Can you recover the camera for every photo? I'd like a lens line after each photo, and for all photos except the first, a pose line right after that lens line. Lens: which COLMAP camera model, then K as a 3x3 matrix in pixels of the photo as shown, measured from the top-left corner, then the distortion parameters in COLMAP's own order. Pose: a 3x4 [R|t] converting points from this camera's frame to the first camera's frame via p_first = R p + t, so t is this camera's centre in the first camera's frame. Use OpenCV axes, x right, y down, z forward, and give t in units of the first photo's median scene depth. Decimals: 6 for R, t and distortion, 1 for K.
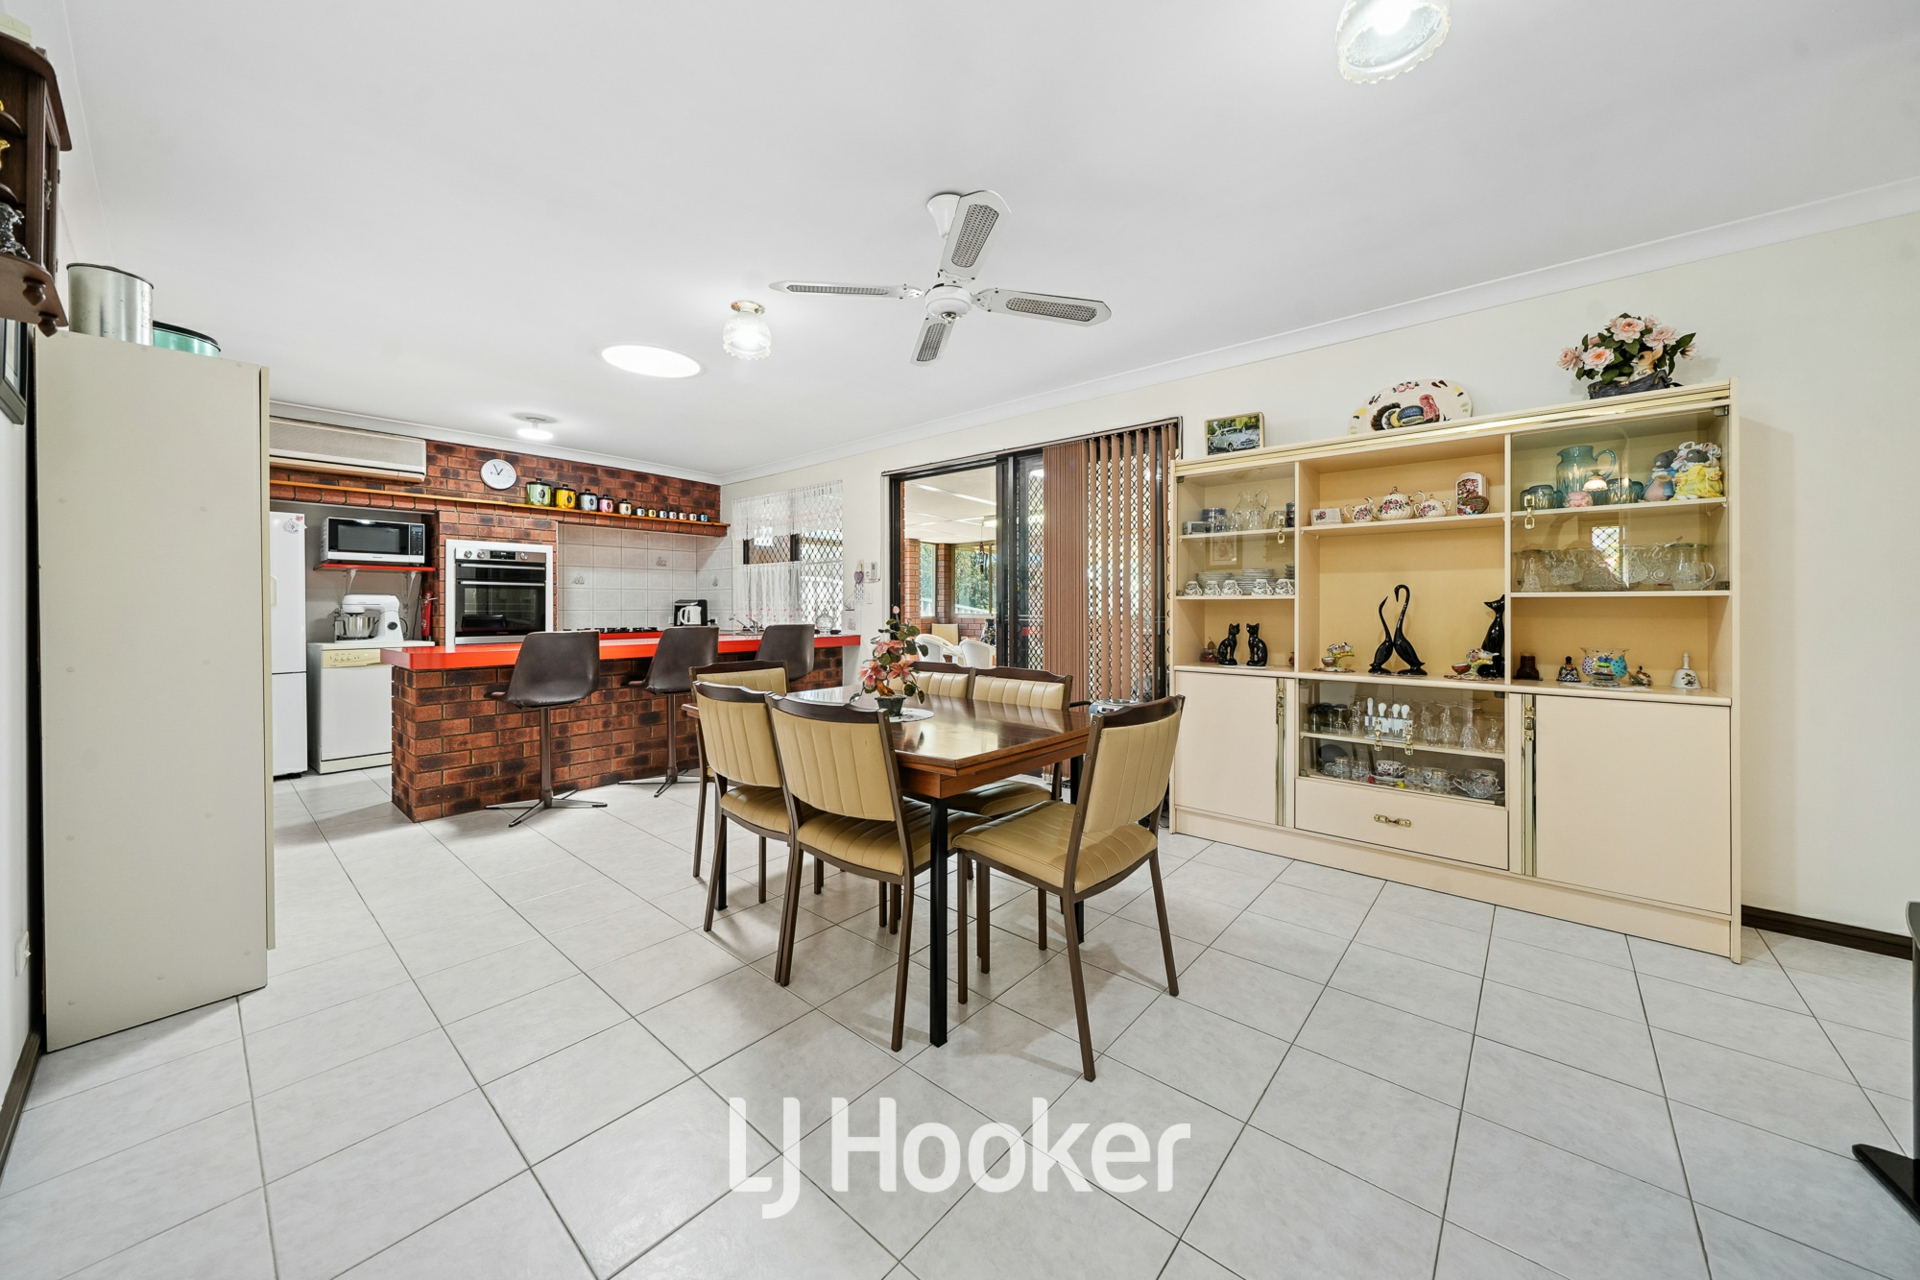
lens RADIAL K [[664.3, 0, 955.5], [0, 664.3, 623.3], [0, 0, 1]] dist [0.000710, 0.000048]
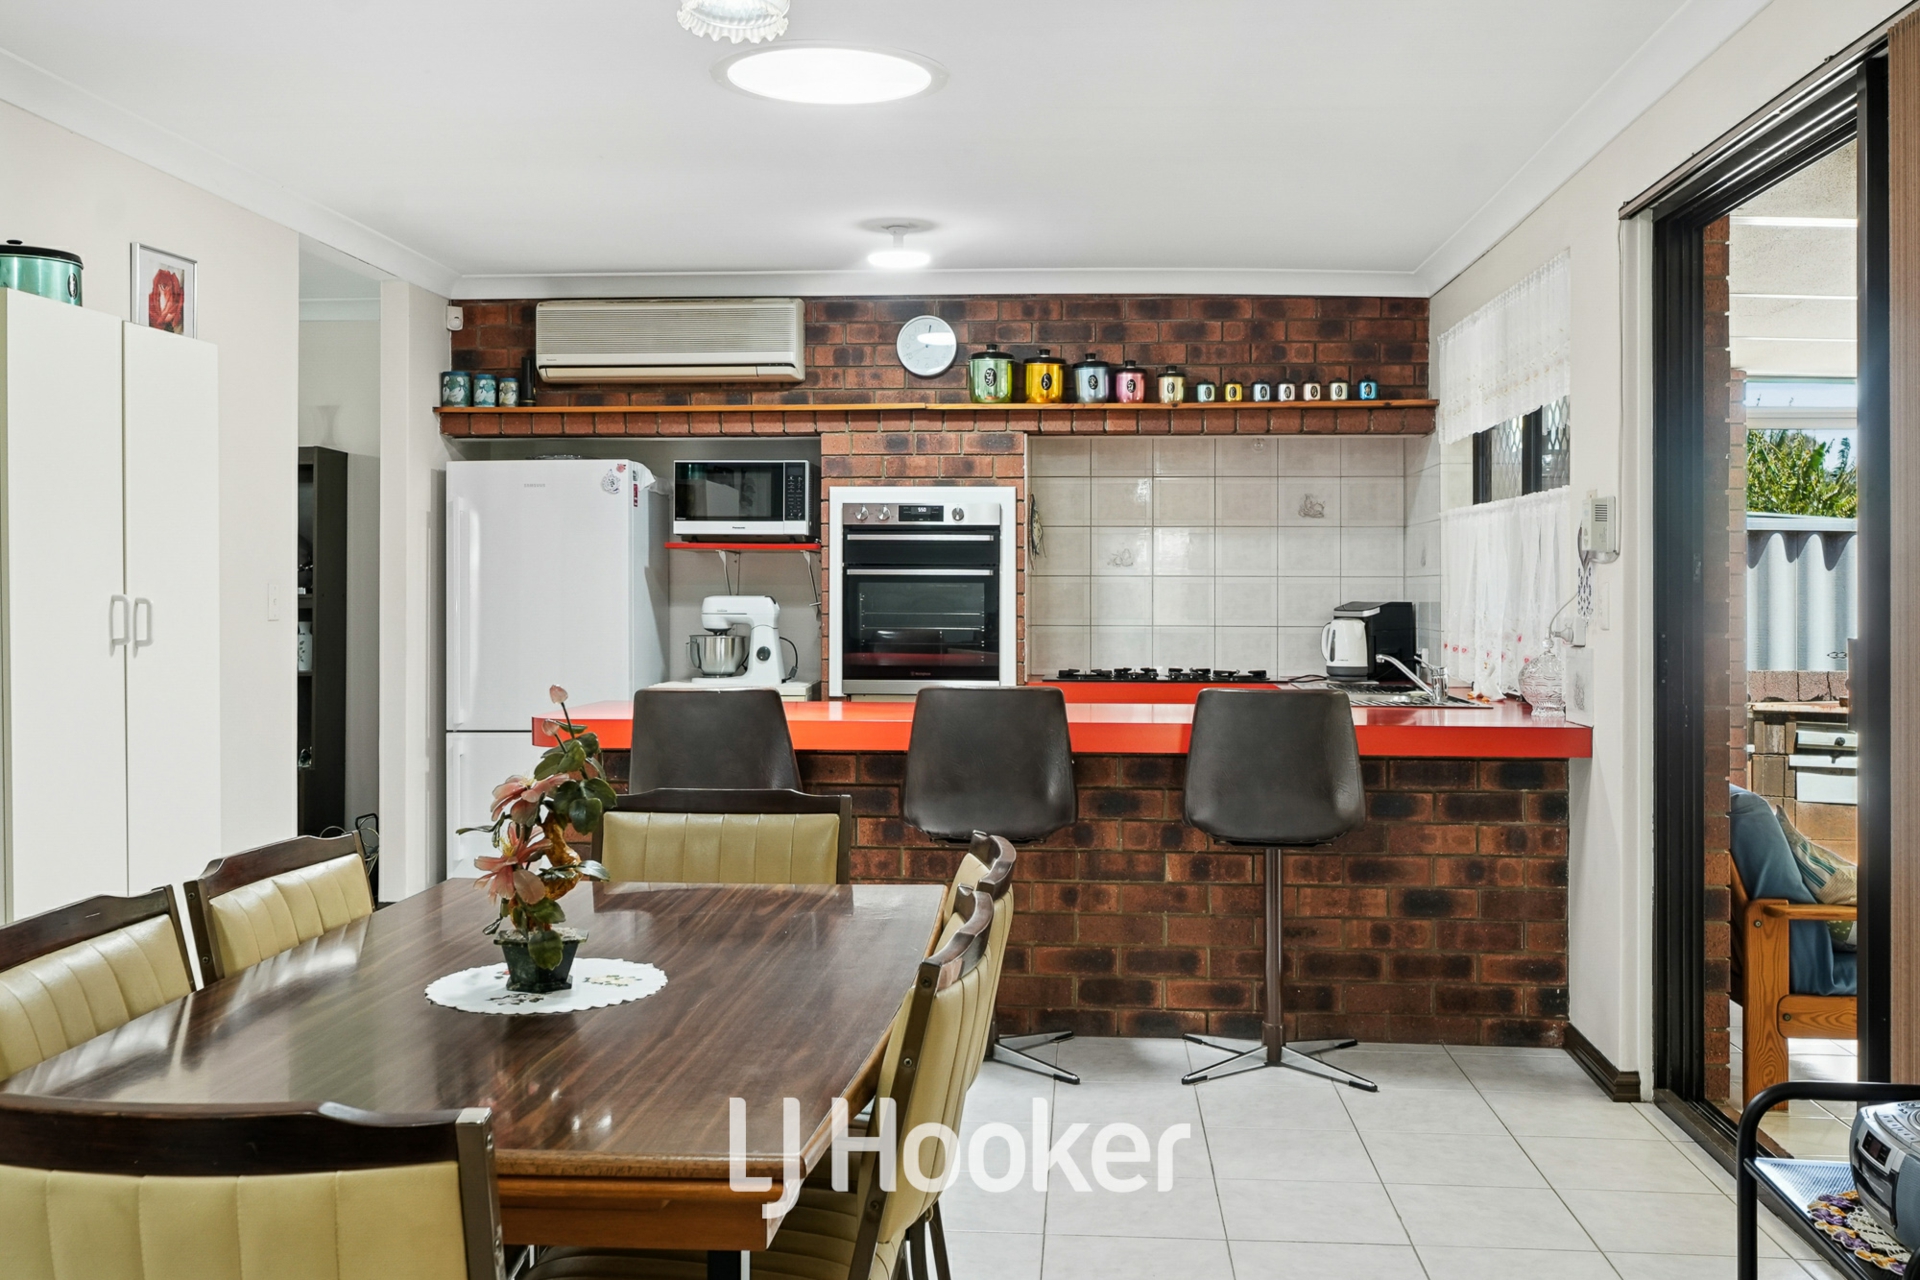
lens RADIAL K [[1746.1, 0, 967.7], [0, 1746.1, 602.8], [0, 0, 1]] dist [-0.013221, 0.000000]
pose [[0.601341, 0.007778, -0.798954, 0.344217], [-0.023670, 0.999687, -0.008084, -0.027529], [0.798642, 0.023772, 0.601337, 0.261794]]
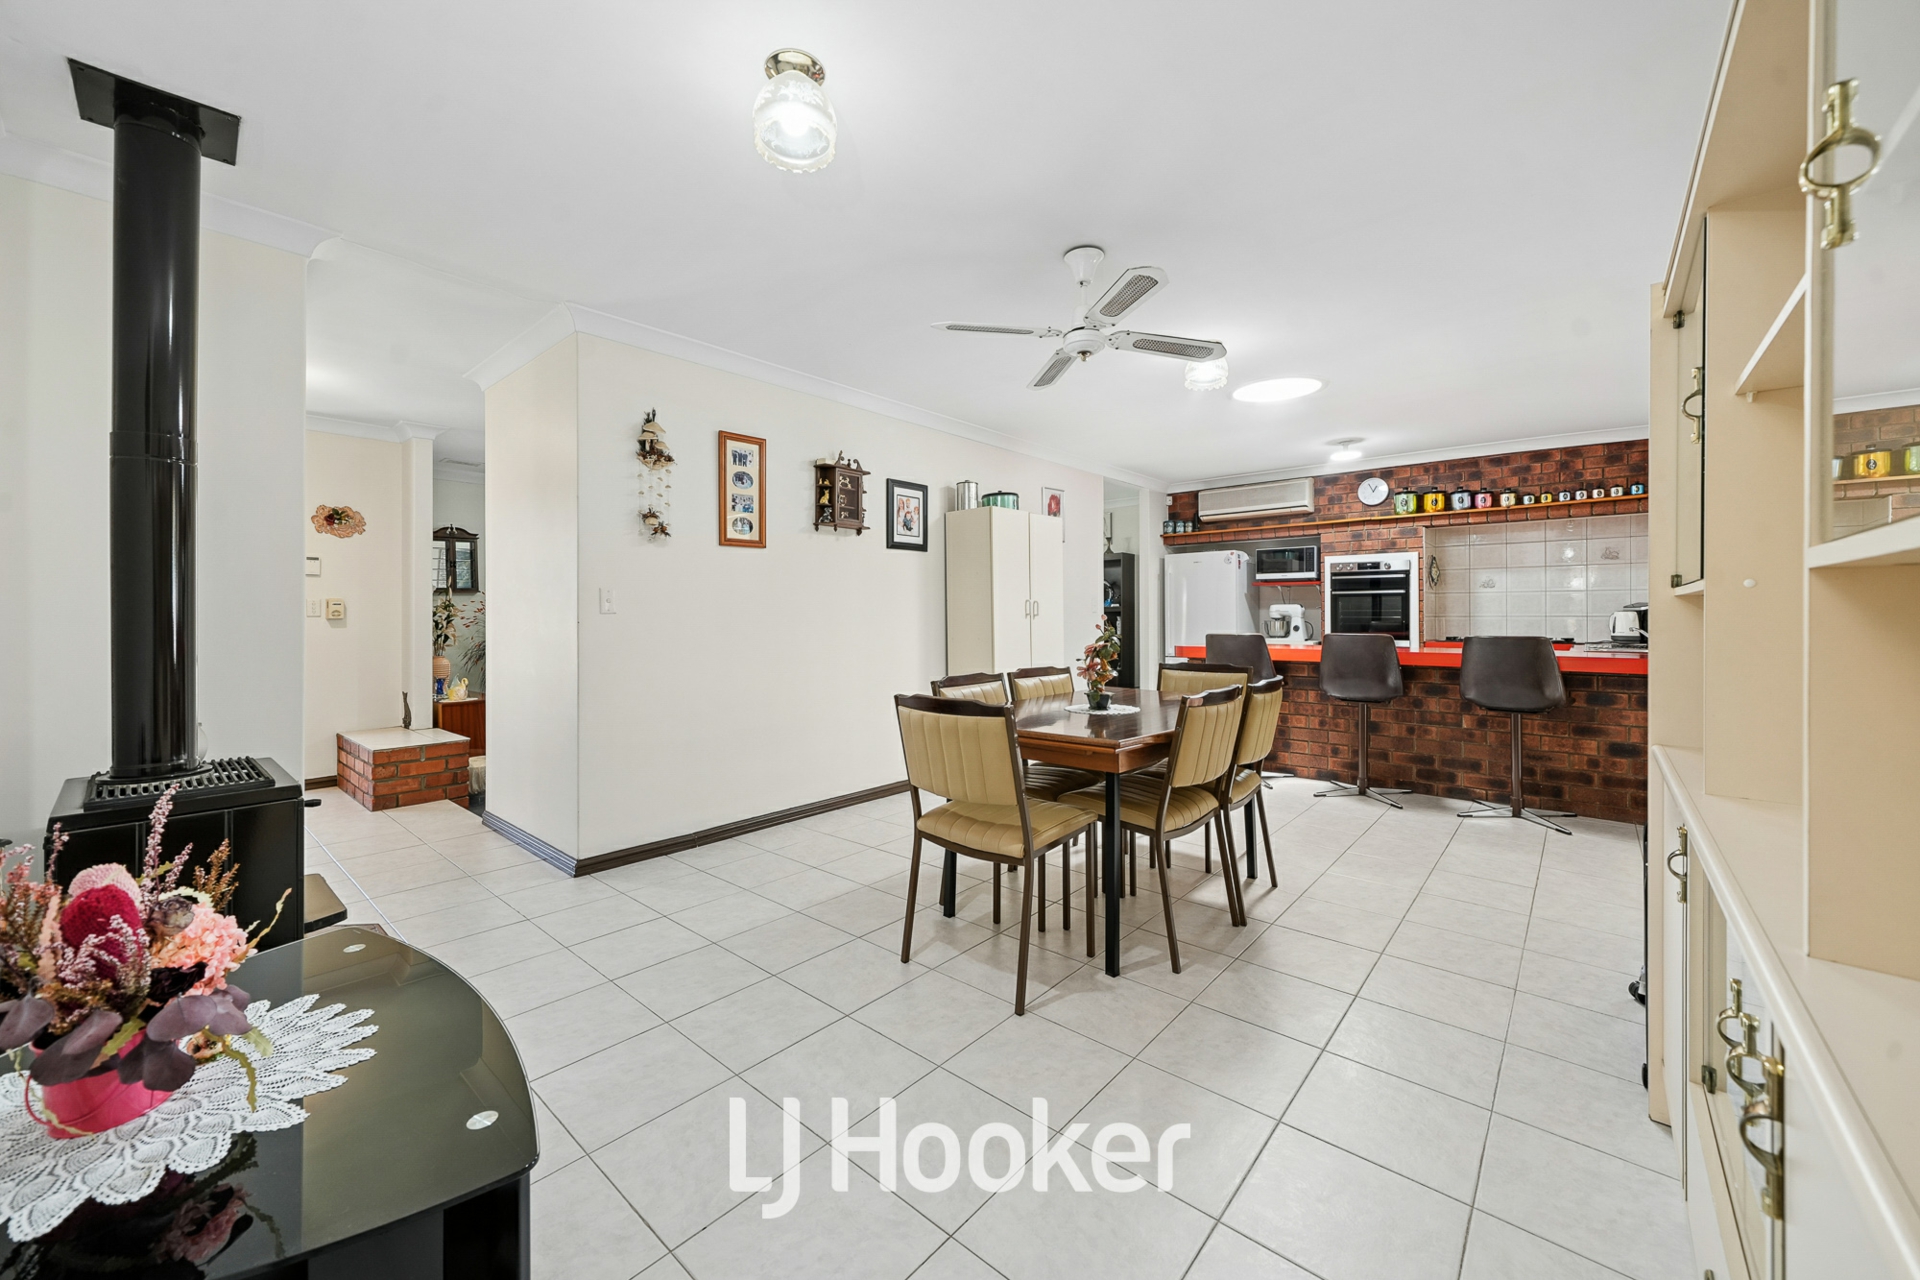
lens RADIAL K [[716.0, 0, 954.1], [0, 716.0, 623.4], [0, 0, 1]] dist [0.001291, -0.000092]
pose [[-0.005664, 0.012629, -0.999904, 0.490644], [-0.022320, 0.999670, 0.012752, -0.007694], [0.999735, 0.022390, -0.005380, 0.320741]]
